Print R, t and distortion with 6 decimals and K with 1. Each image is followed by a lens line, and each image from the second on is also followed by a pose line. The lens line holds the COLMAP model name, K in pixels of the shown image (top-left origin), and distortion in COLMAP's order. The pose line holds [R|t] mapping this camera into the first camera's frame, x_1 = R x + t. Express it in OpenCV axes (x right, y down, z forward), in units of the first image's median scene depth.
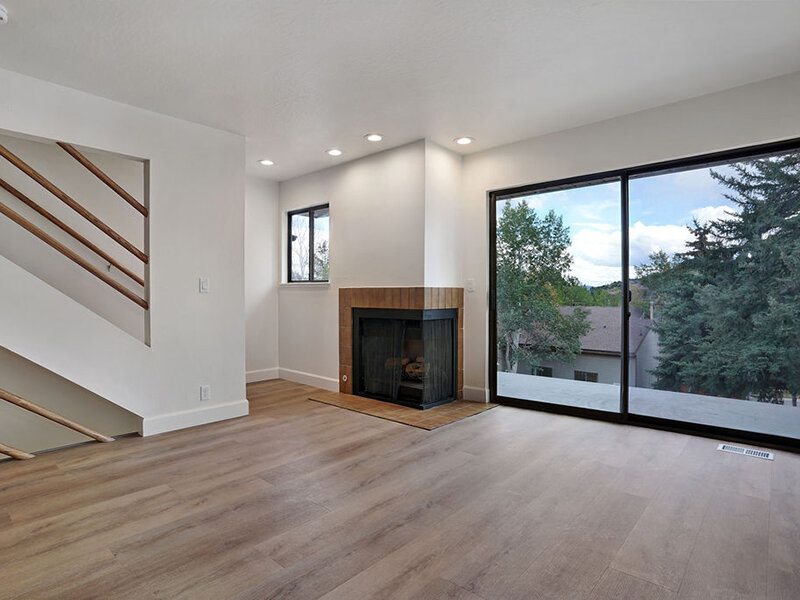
lens RADIAL K [[447.9, 0, 401.2], [0, 447.9, 300.0], [0, 0, 1]] dist [-0.056541, 0.016828]
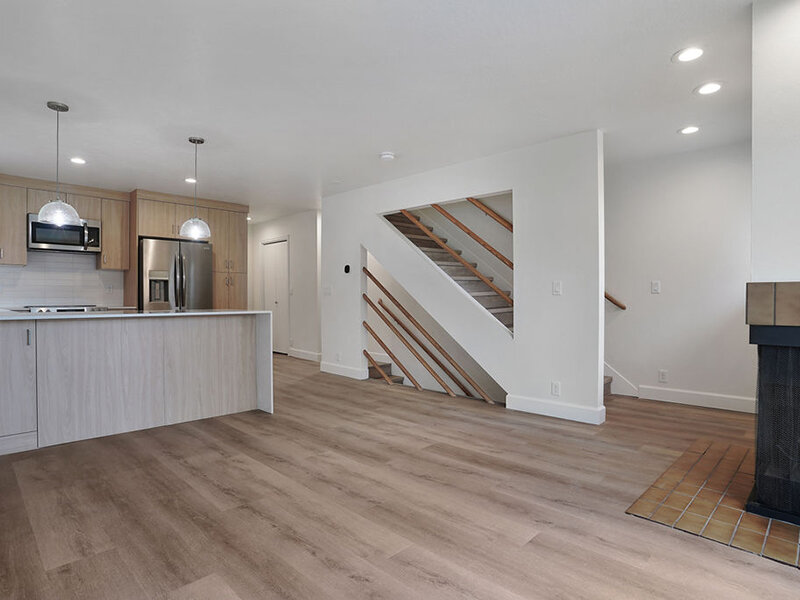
lens RADIAL K [[447.9, 0, 387.2], [0, 447.9, 302.7], [0, 0, 1]] dist [-0.056541, 0.016828]
pose [[-0.067735, 0.011430, -0.997638, 0.838557], [-0.007158, 0.999903, 0.011942, -0.009647], [0.997678, 0.007950, -0.067646, 0.847846]]
